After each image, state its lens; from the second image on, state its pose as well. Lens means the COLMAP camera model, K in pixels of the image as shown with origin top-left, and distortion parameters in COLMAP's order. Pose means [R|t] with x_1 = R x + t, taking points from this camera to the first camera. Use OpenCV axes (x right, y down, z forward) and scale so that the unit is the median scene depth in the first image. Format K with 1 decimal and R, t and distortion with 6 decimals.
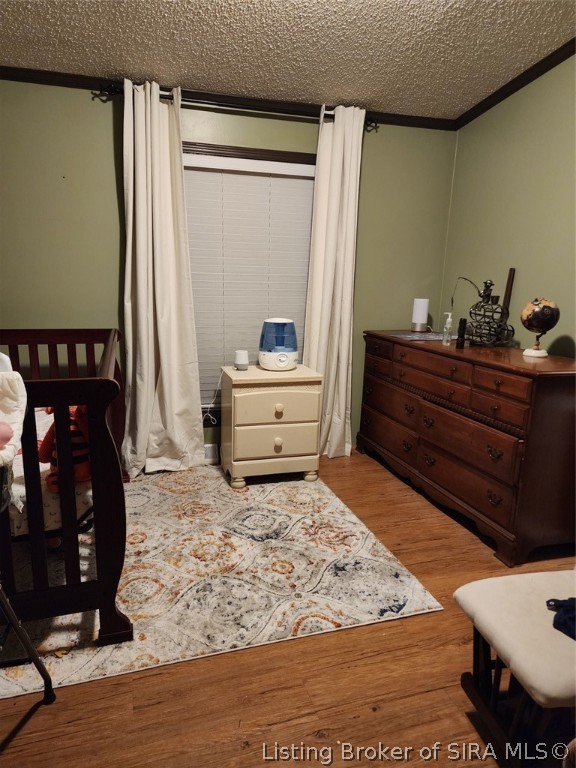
lens RADIAL K [[510.4, 0, 288.0], [0, 510.4, 384.0], [0, 0, 1]] dist [0.091127, -0.085790]
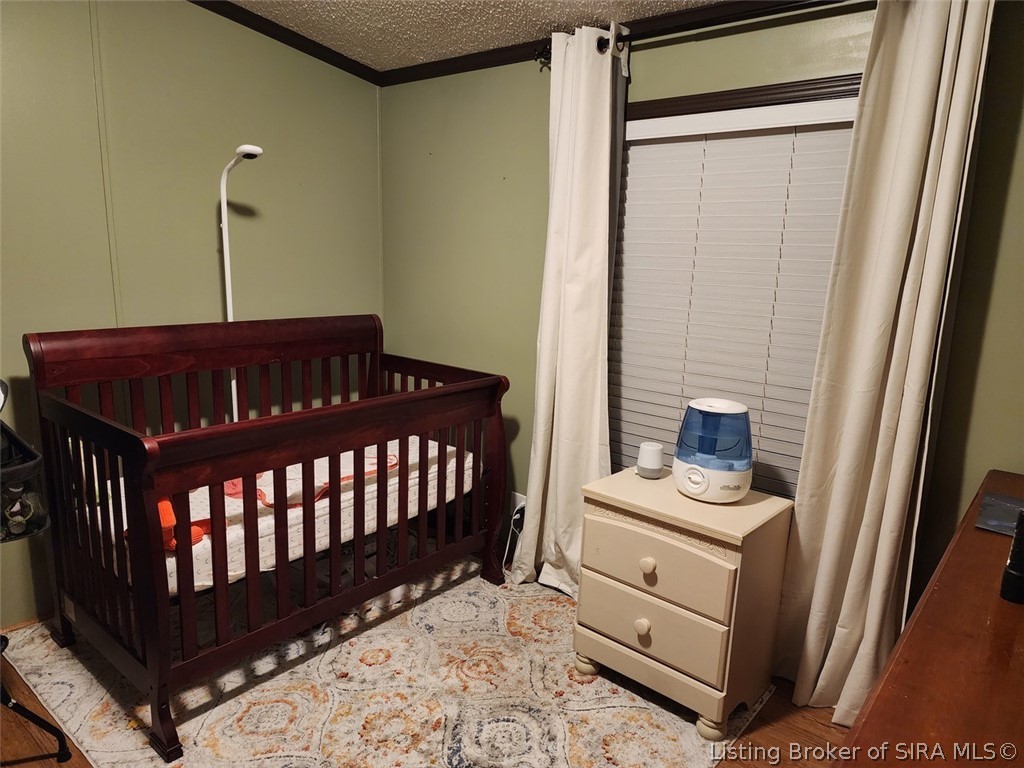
lens RADIAL K [[680.5, 0, 512.3], [0, 680.5, 394.5], [0, 0, 1]] dist [0.091127, -0.085790]
pose [[0.535813, 0.172250, -0.826580, 0.464931], [-0.207702, 0.975777, 0.068702, -0.146708], [0.818391, 0.134871, 0.558610, 0.453456]]
